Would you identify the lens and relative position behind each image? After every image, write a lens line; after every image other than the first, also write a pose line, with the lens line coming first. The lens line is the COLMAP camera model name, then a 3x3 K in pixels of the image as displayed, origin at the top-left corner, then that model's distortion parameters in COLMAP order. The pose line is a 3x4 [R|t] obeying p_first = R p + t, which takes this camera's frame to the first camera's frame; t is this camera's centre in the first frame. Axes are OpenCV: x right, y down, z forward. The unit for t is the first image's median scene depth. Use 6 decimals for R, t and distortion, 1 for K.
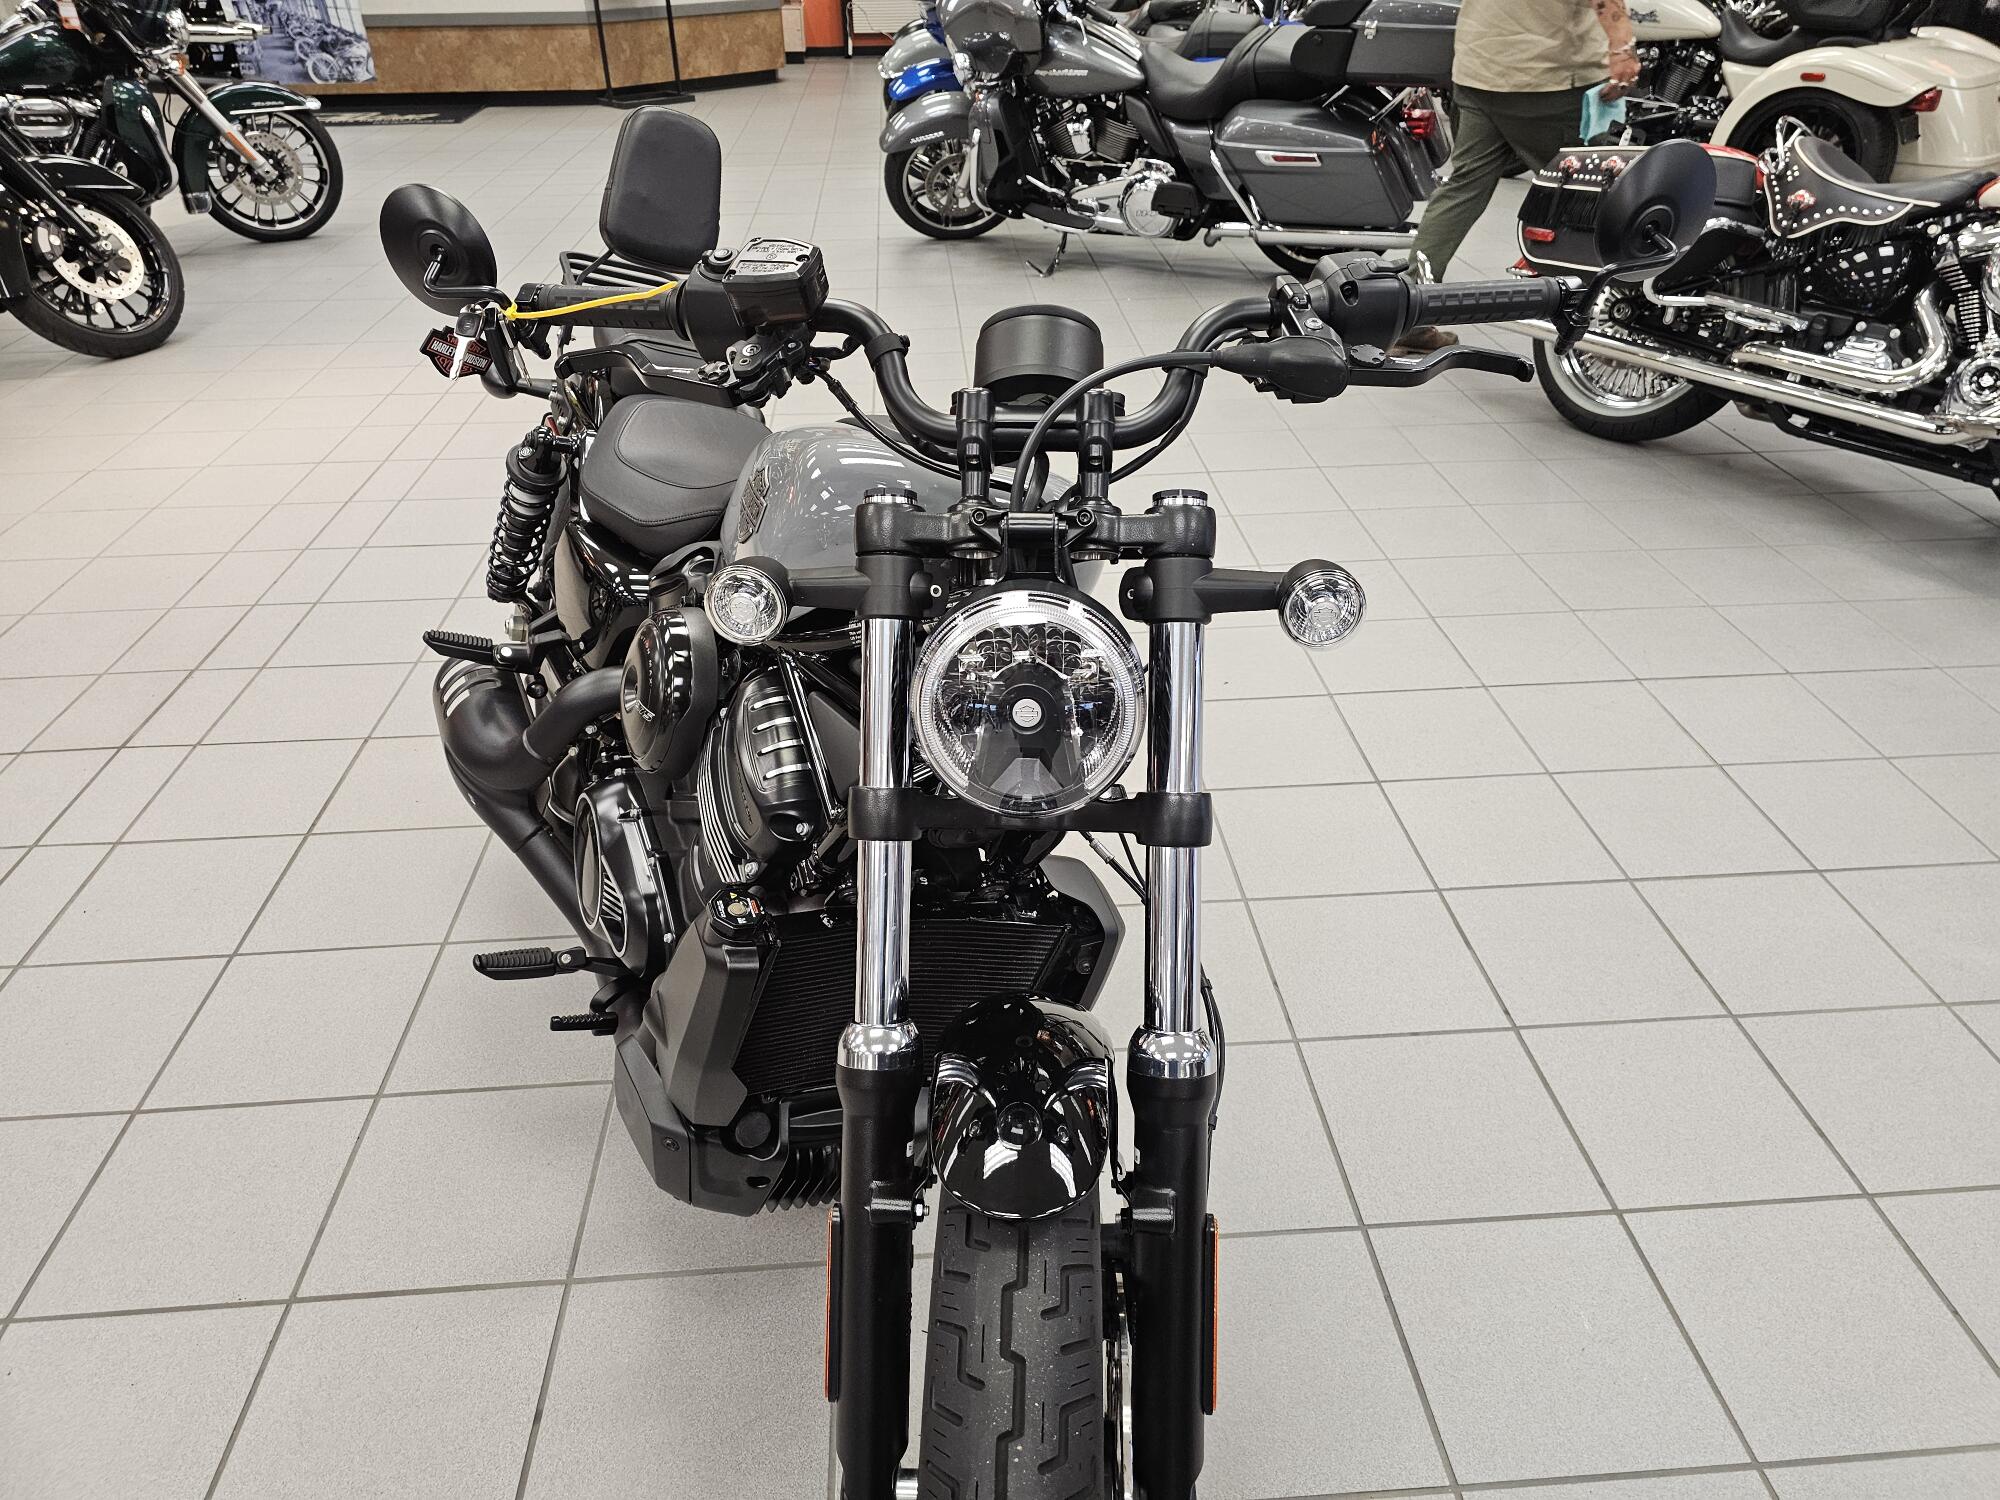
lens RADIAL K [[1349.0, 0, 999.8], [0, 1349.0, 760.6], [0, 0, 1]] dist [0.056319, -0.050036]
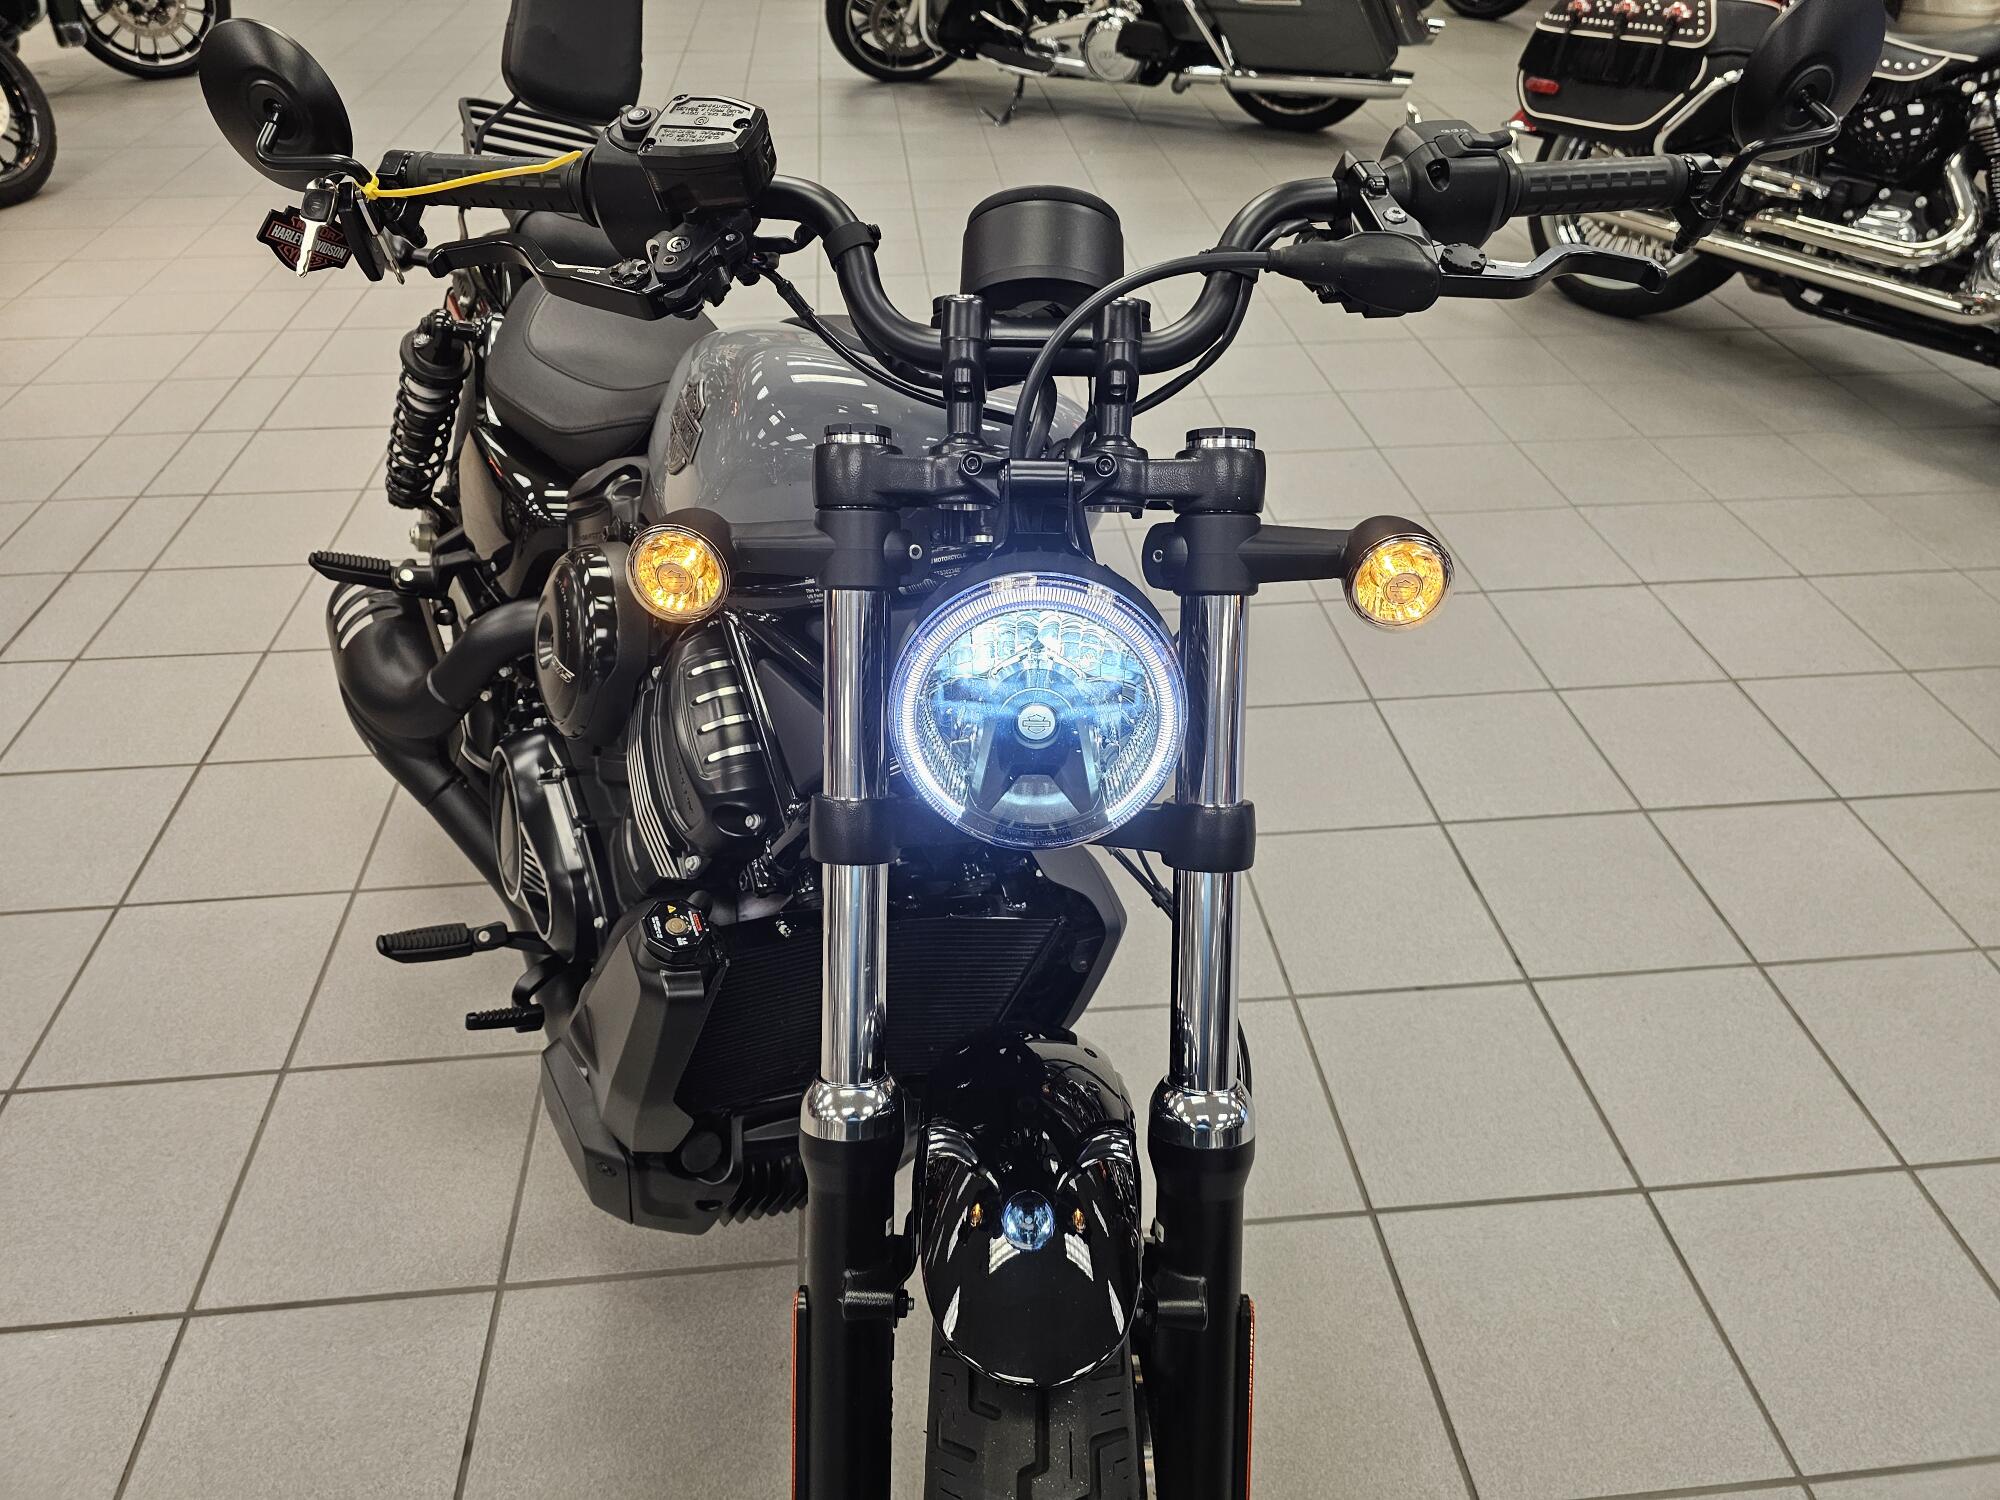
lens RADIAL K [[1355.8, 0, 986.6], [0, 1355.8, 746.9], [0, 0, 1]] dist [0.039400, -0.033115]
pose [[0.999563, -0.004308, 0.029248, -0.009245], [0.001718, 0.996119, 0.088002, -0.025703], [-0.029514, -0.087914, 0.995691, 0.058142]]
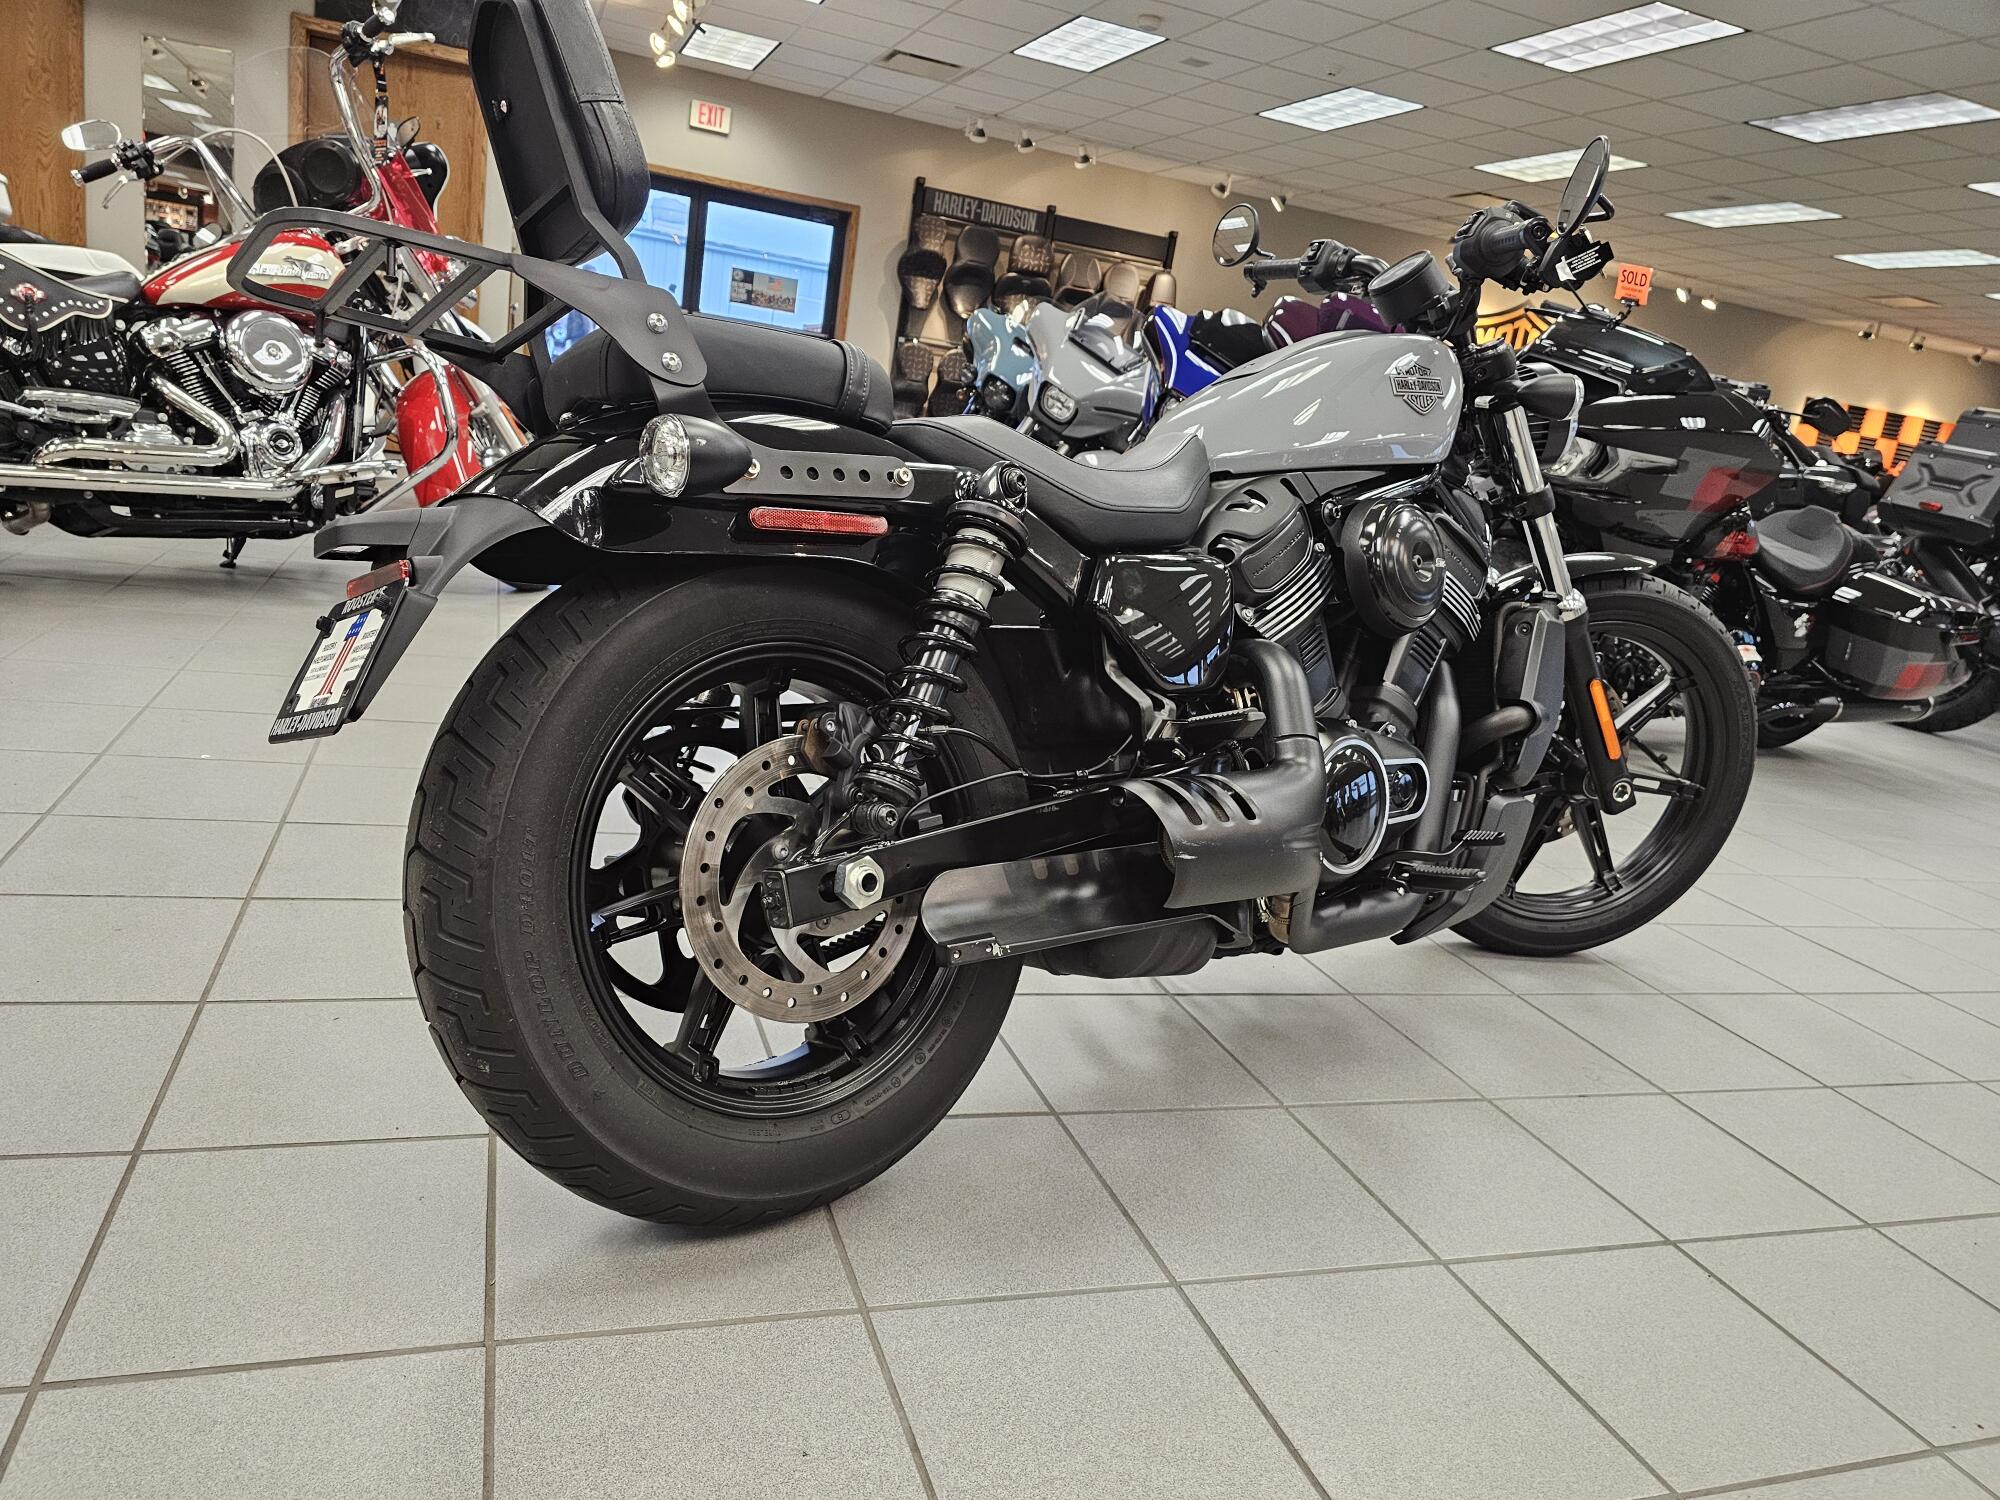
lens RADIAL K [[1363.1, 0, 1010.5], [0, 1363.1, 756.3], [0, 0, 1]] dist [0.040727, -0.035484]
pose [[-0.271745, -0.266028, 0.924869, -0.580754], [0.393940, 0.846079, 0.359113, -0.208084], [-0.878047, 0.461930, -0.125119, 0.659826]]
